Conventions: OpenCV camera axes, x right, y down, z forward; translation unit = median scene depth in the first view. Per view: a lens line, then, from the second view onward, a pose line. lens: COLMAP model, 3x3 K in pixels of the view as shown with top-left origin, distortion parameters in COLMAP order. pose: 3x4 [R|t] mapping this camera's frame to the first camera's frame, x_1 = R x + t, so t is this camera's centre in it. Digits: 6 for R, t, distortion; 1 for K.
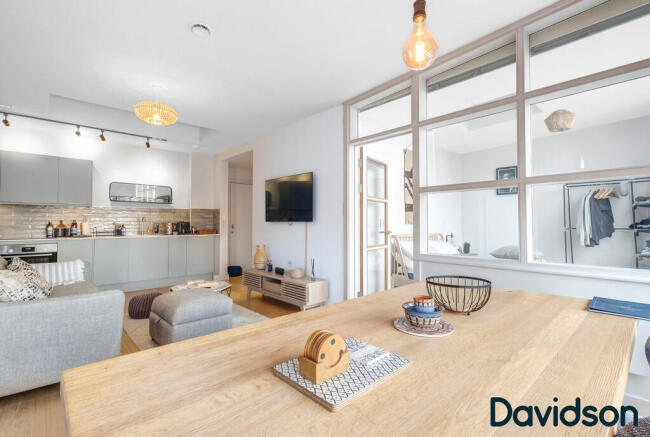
lens RADIAL K [[298.1, 0, 325.0], [0, 298.1, 218.5], [0, 0, 1]] dist [0.001222, 0.000108]
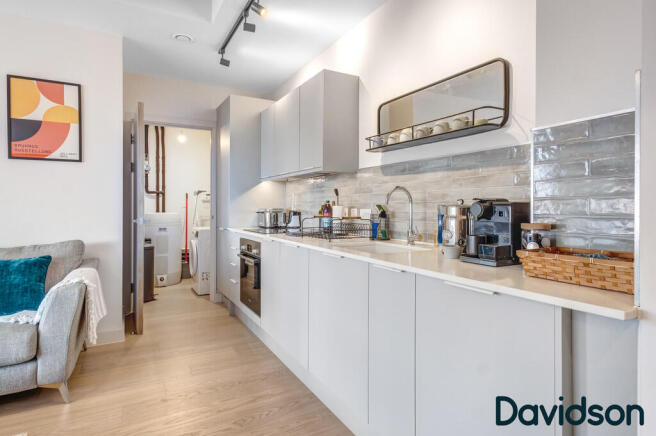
lens RADIAL K [[366.1, 0, 328.4], [0, 366.1, 207.6], [0, 0, 1]] dist [0.030700, 0.000470]
pose [[-0.247128, 0.004914, -0.968970, -0.224982], [0.012888, 0.999915, 0.001784, 0.015183], [0.968897, -0.012047, -0.247170, 1.052928]]
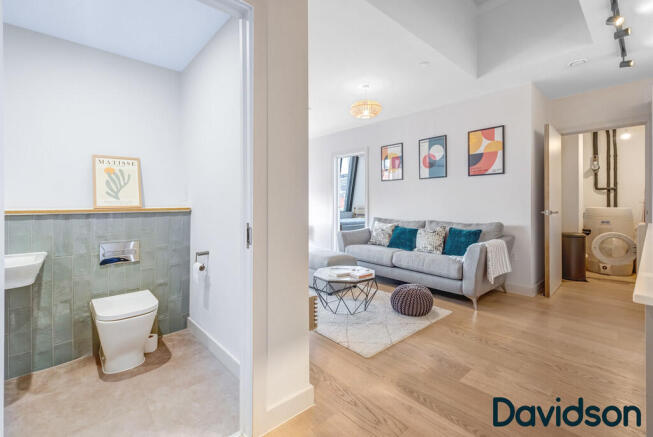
lens RADIAL K [[289.6, 0, 326.4], [0, 289.6, 200.3], [0, 0, 1]] dist [0.000413, 0.000080]
pose [[-0.999825, 0.004241, 0.018228, -0.263648], [0.003861, 0.999775, -0.020840, 0.019134], [-0.018313, -0.020766, -0.999617, 1.256106]]
